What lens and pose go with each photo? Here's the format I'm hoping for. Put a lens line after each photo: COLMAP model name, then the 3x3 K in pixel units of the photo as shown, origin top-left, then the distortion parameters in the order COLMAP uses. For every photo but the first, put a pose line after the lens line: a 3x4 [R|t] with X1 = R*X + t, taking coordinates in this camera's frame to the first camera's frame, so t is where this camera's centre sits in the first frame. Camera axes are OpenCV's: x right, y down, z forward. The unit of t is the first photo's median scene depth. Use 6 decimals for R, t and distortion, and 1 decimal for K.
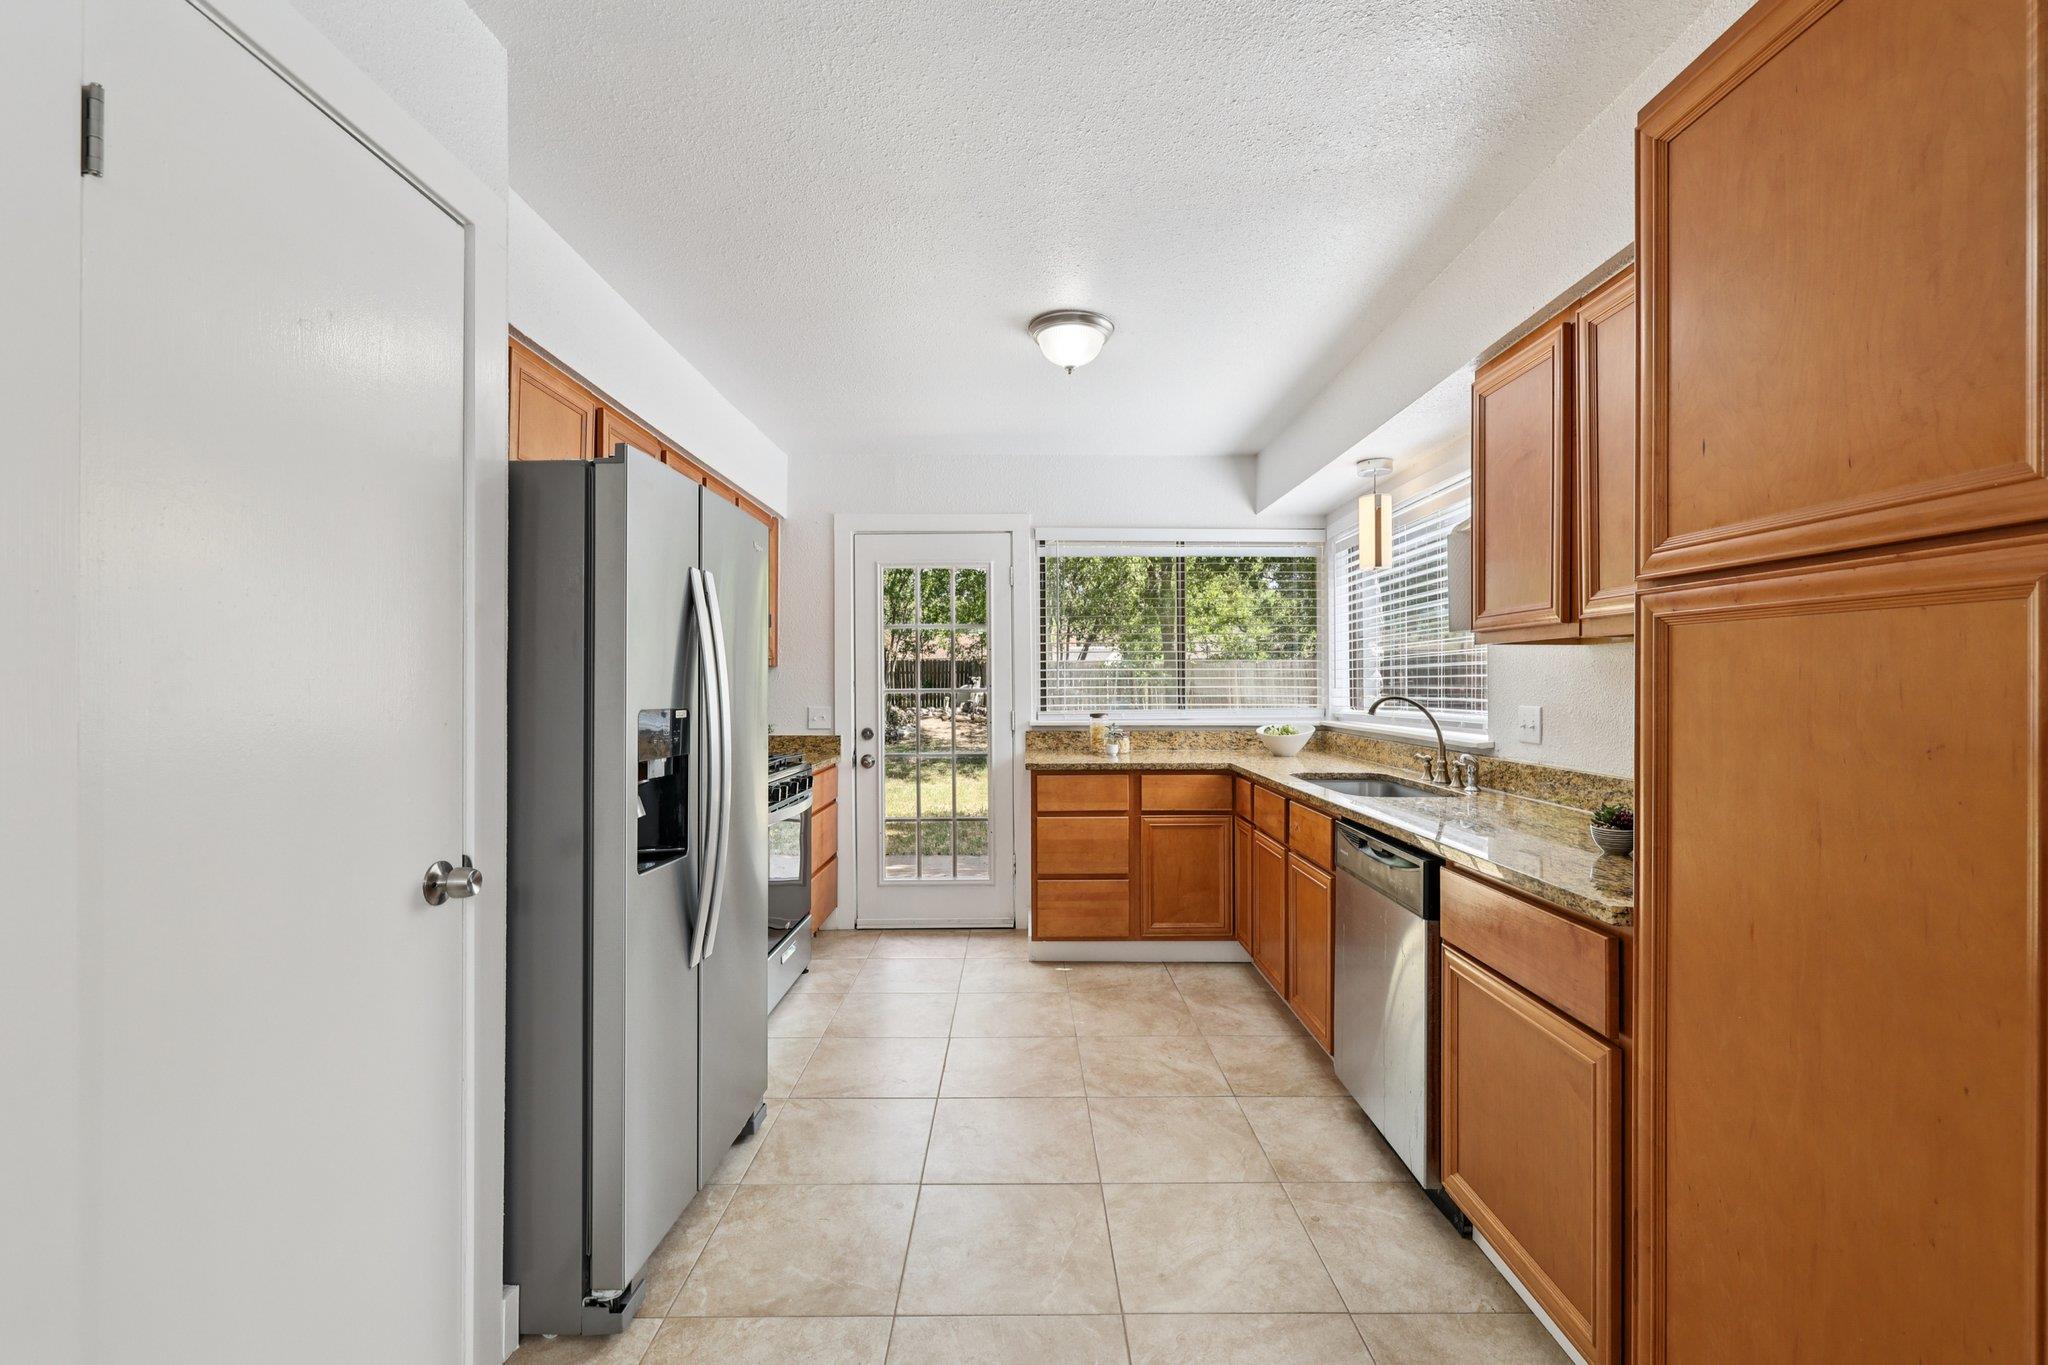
lens RADIAL K [[861.6, 0, 1020.5], [0, 861.6, 680.6], [0, 0, 1]] dist [0.003065, -0.000105]
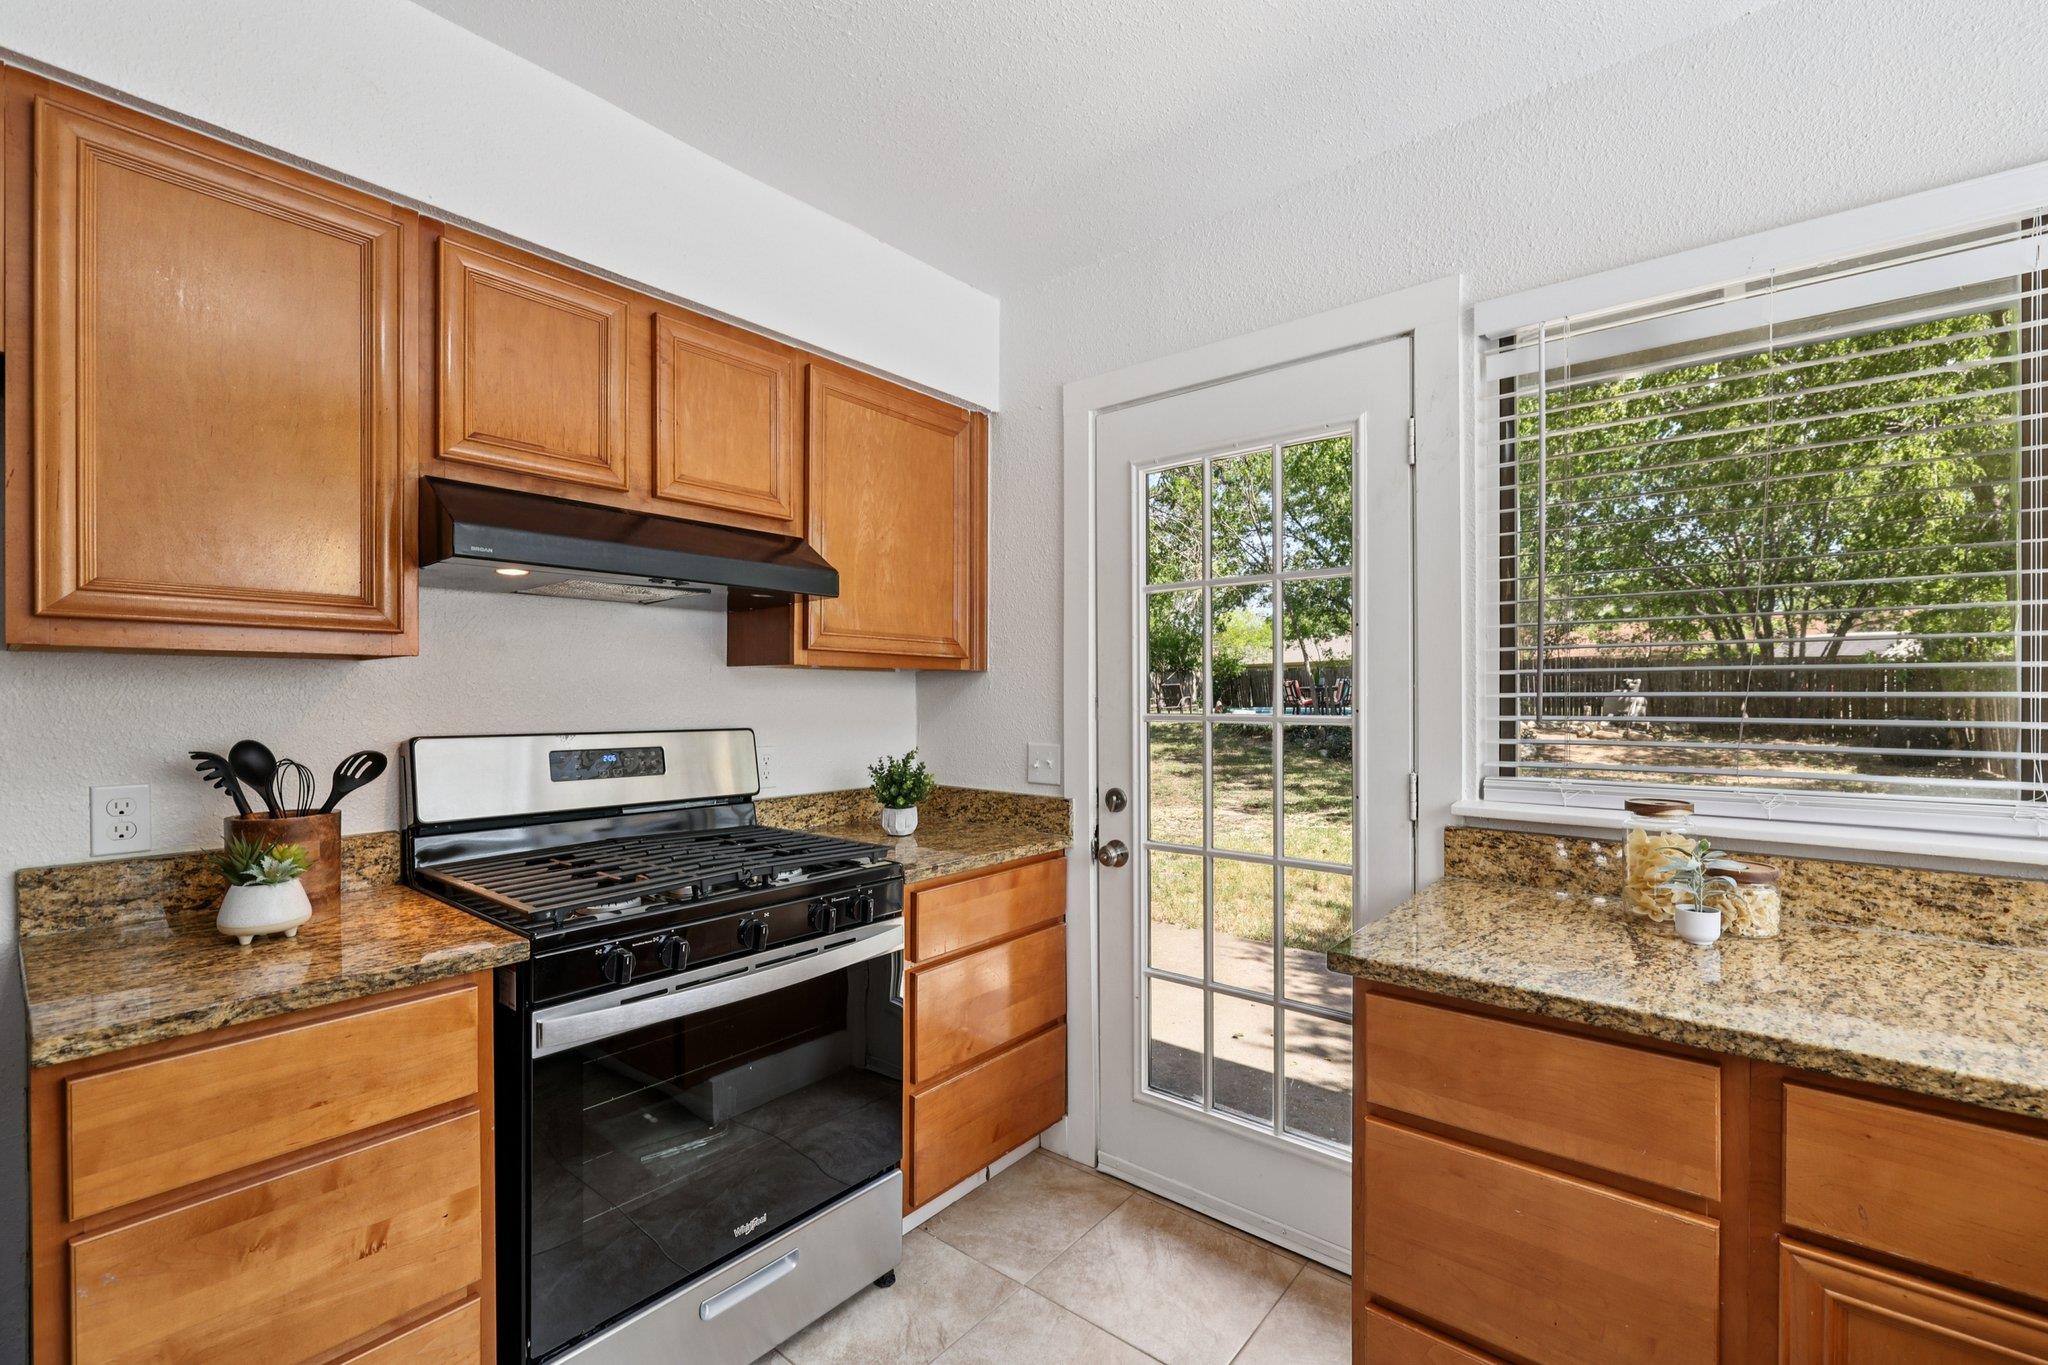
lens RADIAL K [[861.6, 0, 1036.9], [0, 861.6, 699.4], [0, 0, 1]] dist [0.003065, -0.000105]
pose [[0.773107, 0.008876, -0.634213, 0.112872], [0.002833, 0.999844, 0.017447, -0.007632], [0.634269, -0.015286, 0.772961, 0.574006]]
